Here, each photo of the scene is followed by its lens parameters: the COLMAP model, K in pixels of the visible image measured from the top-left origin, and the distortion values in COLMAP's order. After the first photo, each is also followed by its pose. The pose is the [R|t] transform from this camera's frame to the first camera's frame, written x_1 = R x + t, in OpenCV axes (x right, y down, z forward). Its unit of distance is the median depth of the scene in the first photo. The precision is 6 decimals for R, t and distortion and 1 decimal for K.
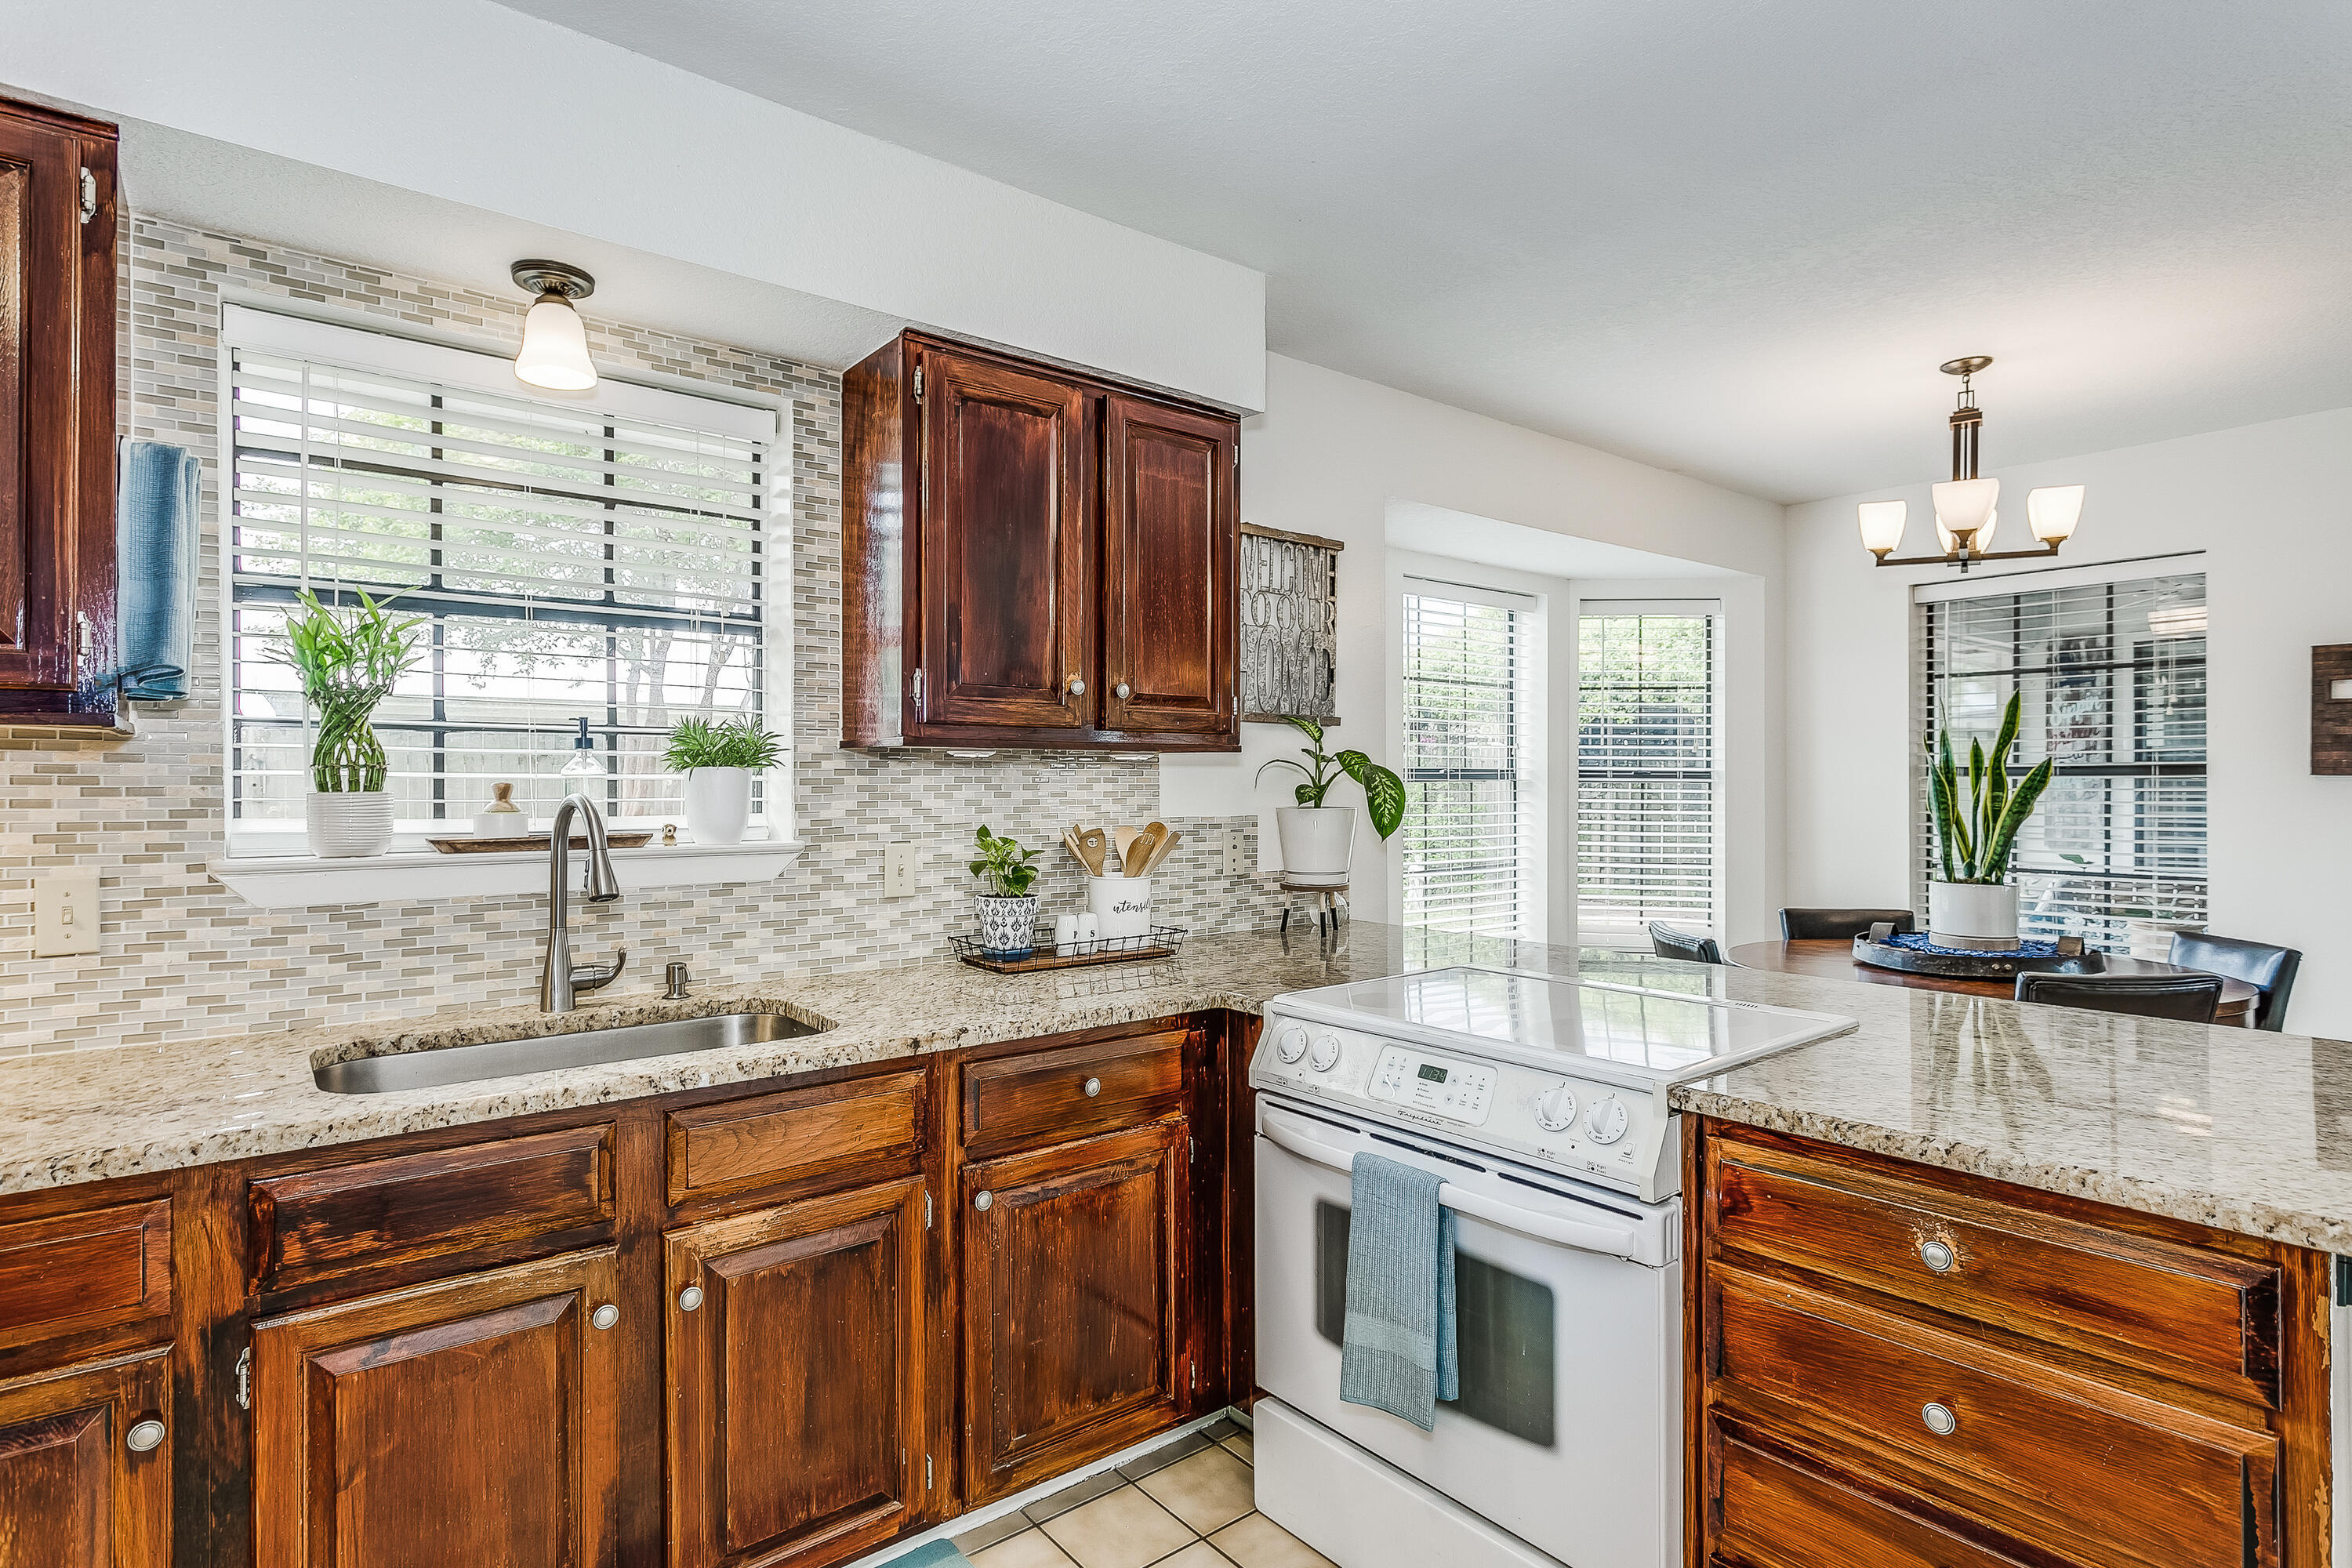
lens RADIAL K [[1194.9, 0, 1202.1], [0, 1194.9, 779.6], [0, 0, 1]] dist [-0.003522, 0.003162]
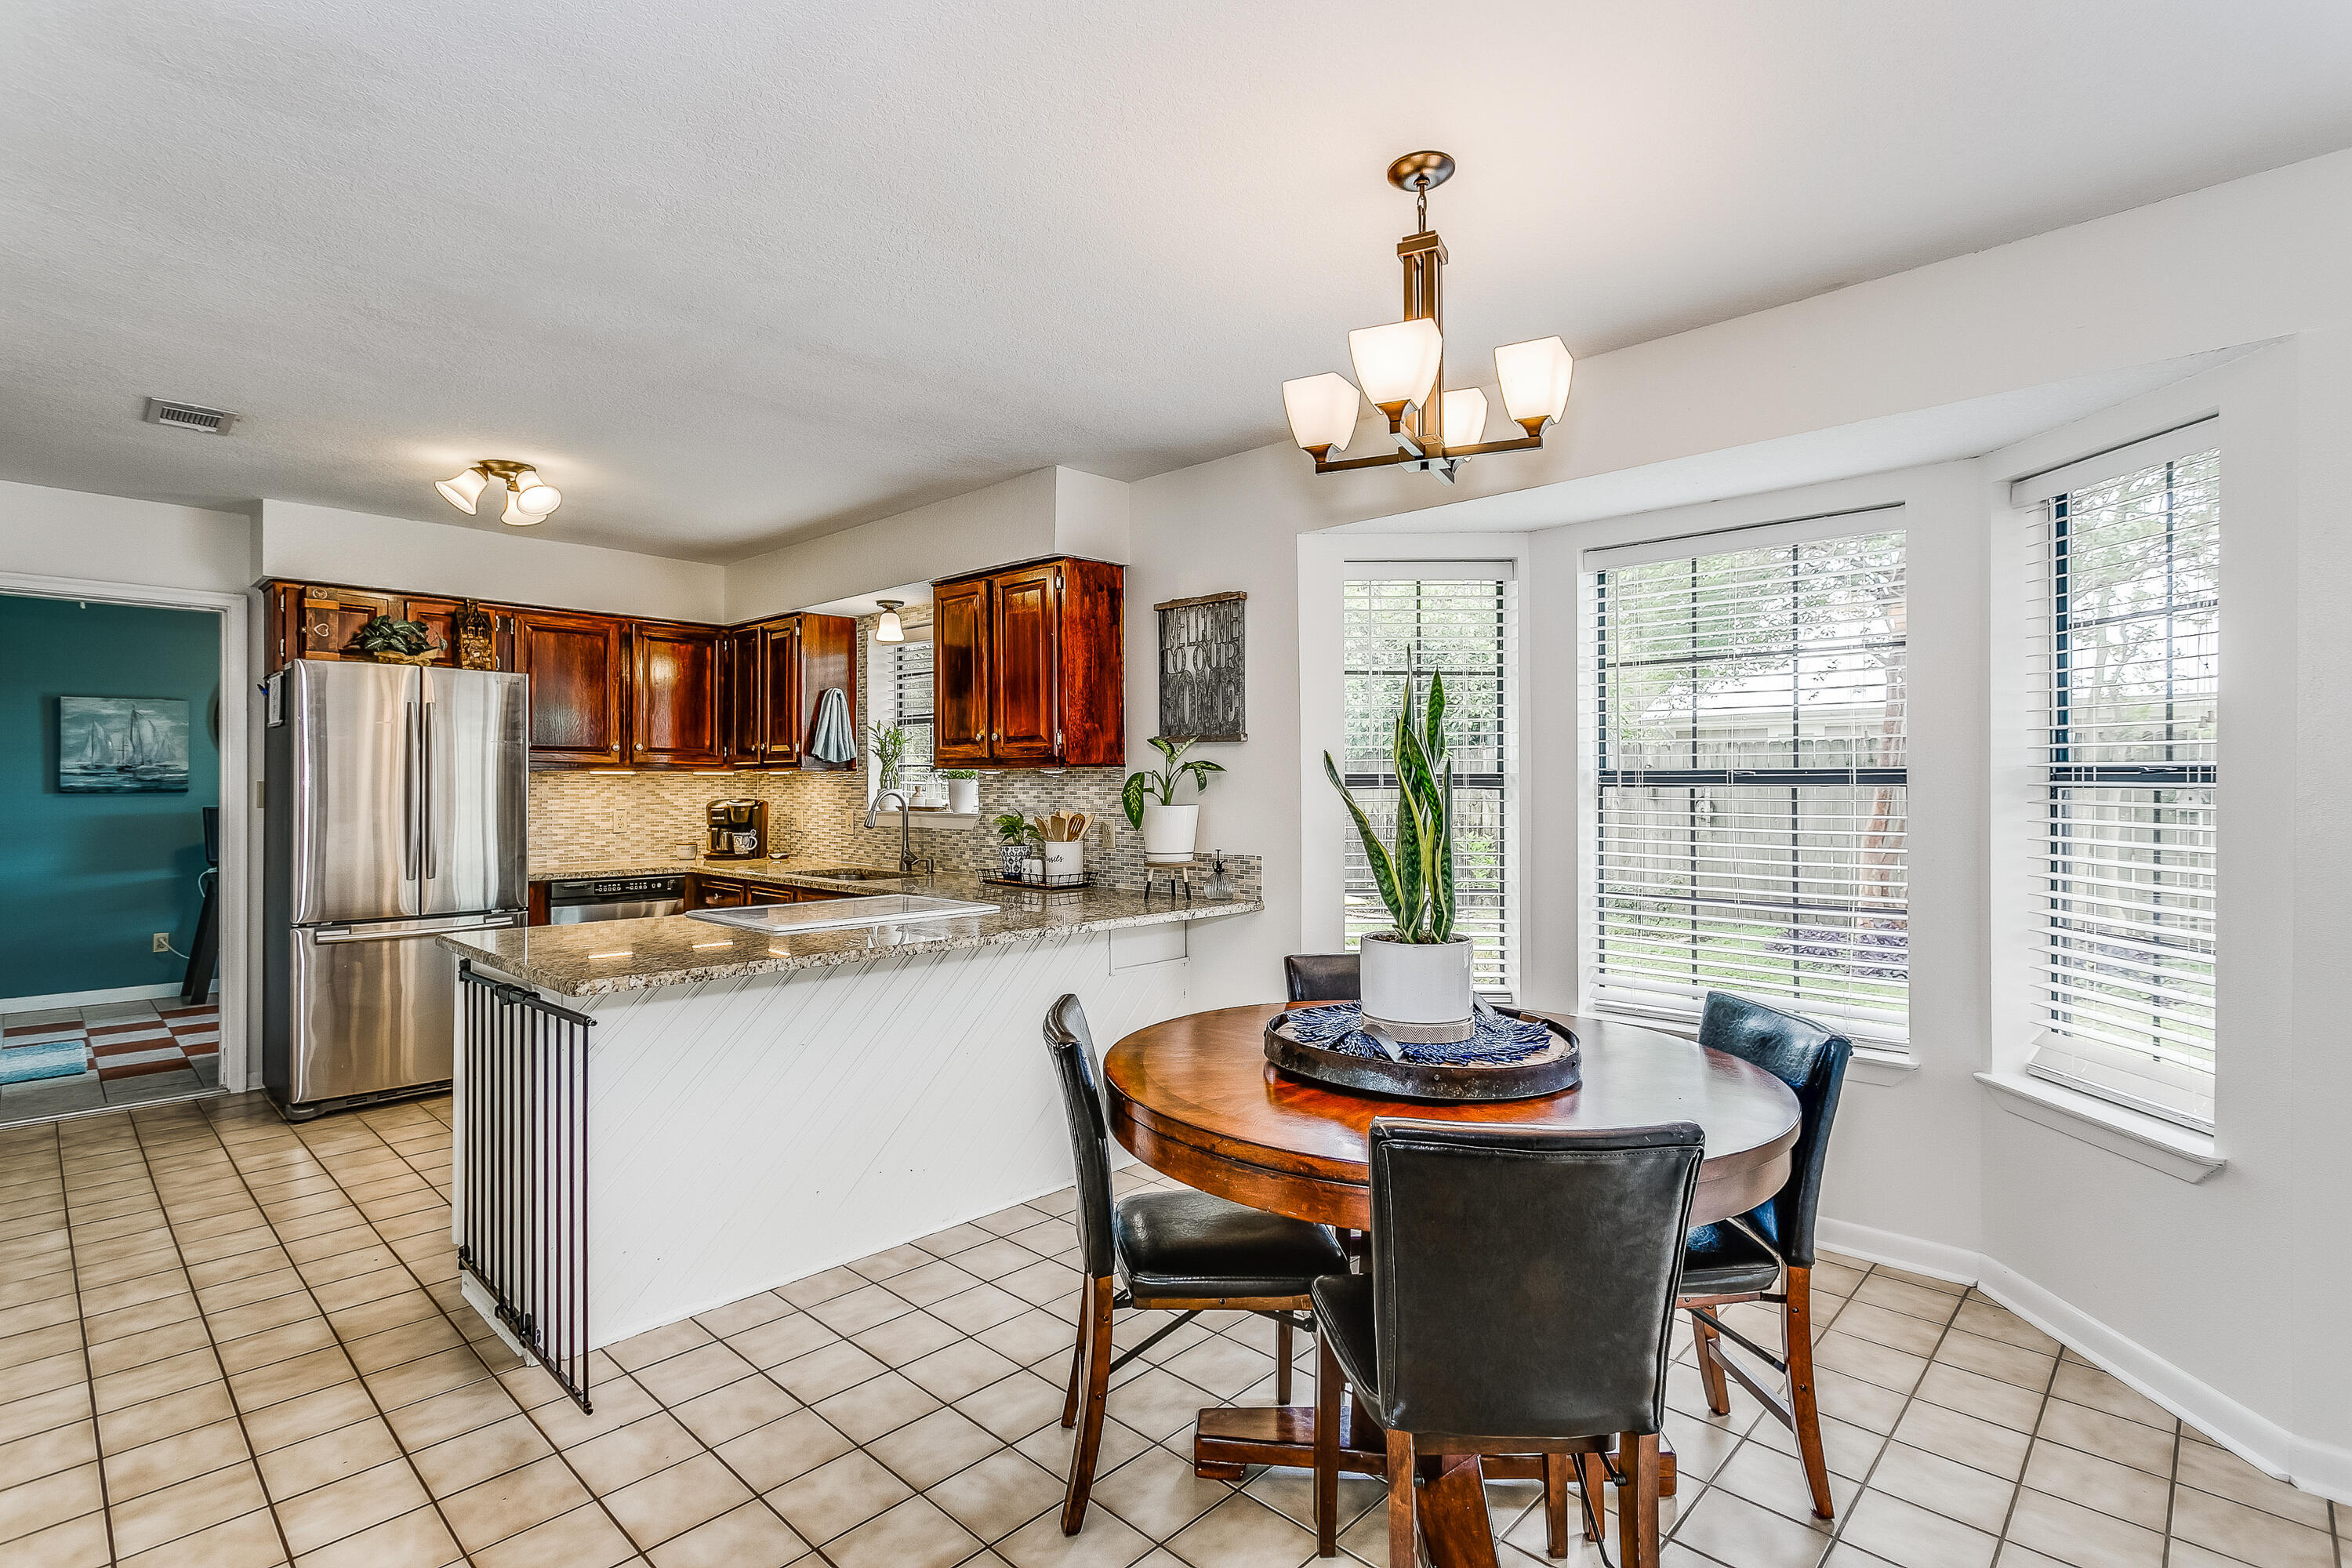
lens RADIAL K [[1122.9, 0, 1158.1], [0, 1122.9, 783.2], [0, 0, 1]] dist [0.000626, 0.000141]
pose [[0.122800, -0.000396, -0.992431, 1.821001], [0.000979, 0.999999, -0.000278, -0.002107], [0.992431, -0.000938, 0.122800, 1.117464]]
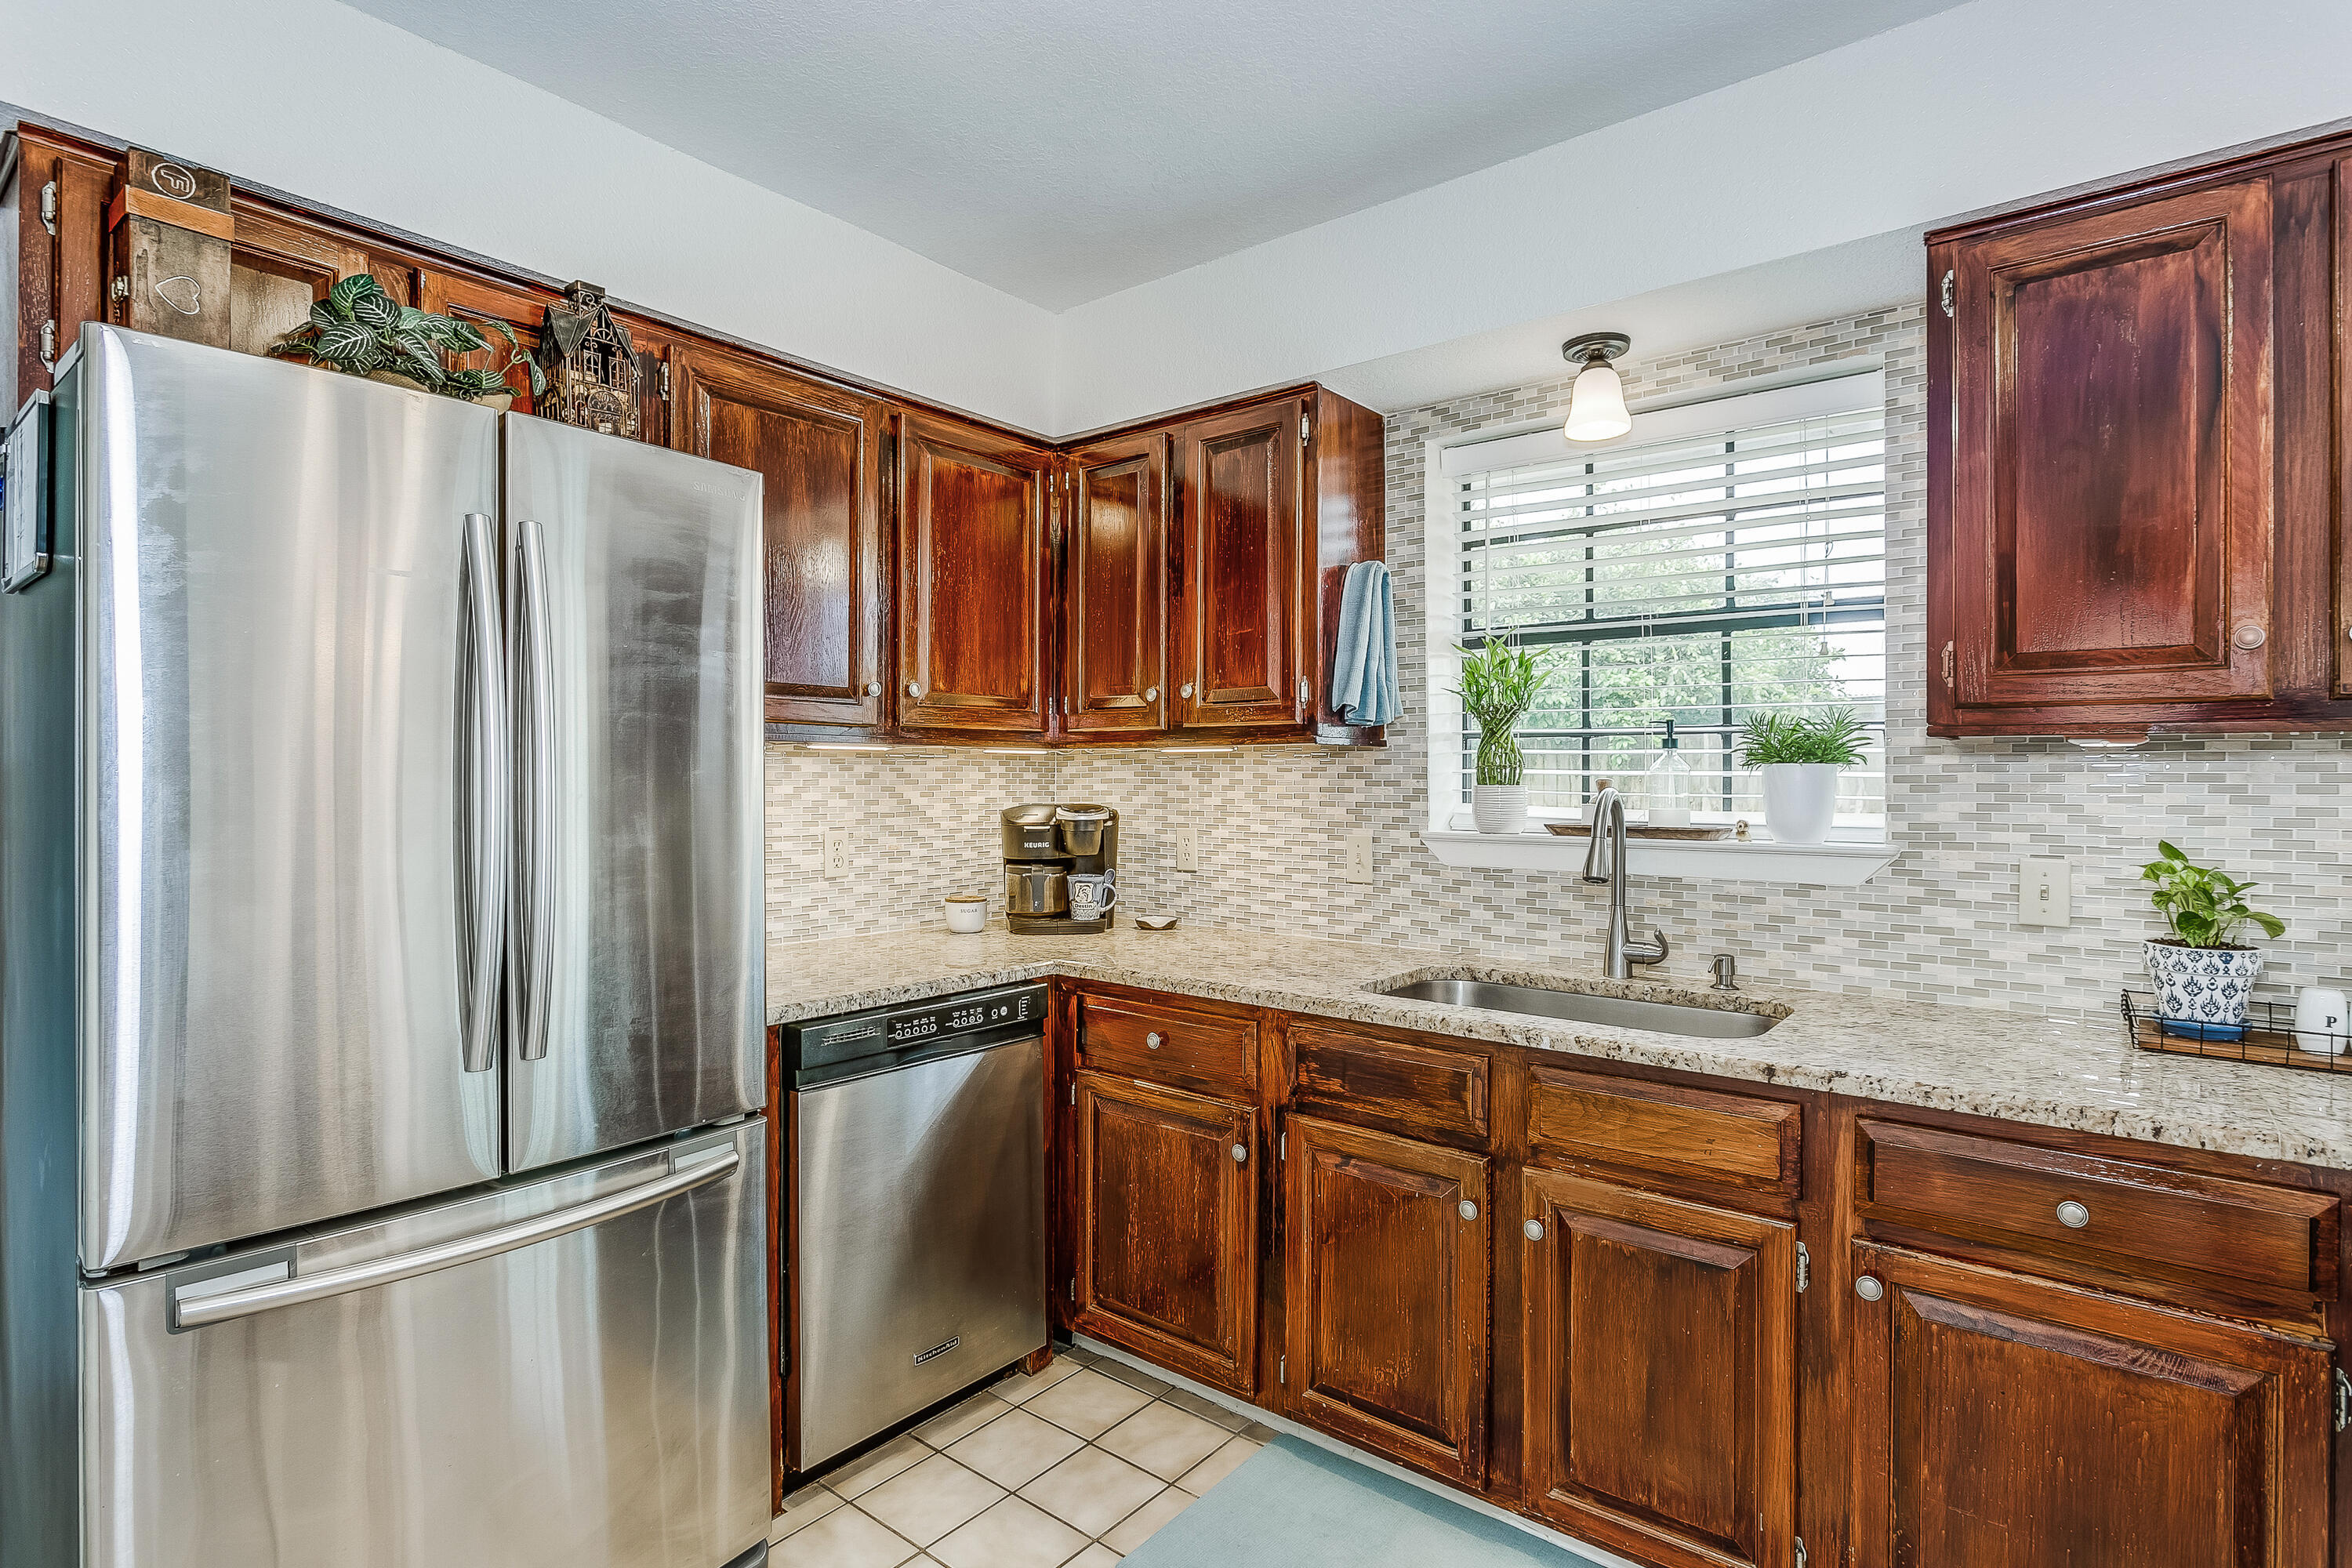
lens RADIAL K [[1189.4, 0, 1163.1], [0, 1189.4, 779.5], [0, 0, 1]] dist [-0.003756, 0.001514]
pose [[0.203692, 0.004253, -0.979026, 0.440782], [-0.001650, 0.999991, 0.004001, -0.000661], [0.979034, 0.000801, 0.203698, 0.302453]]
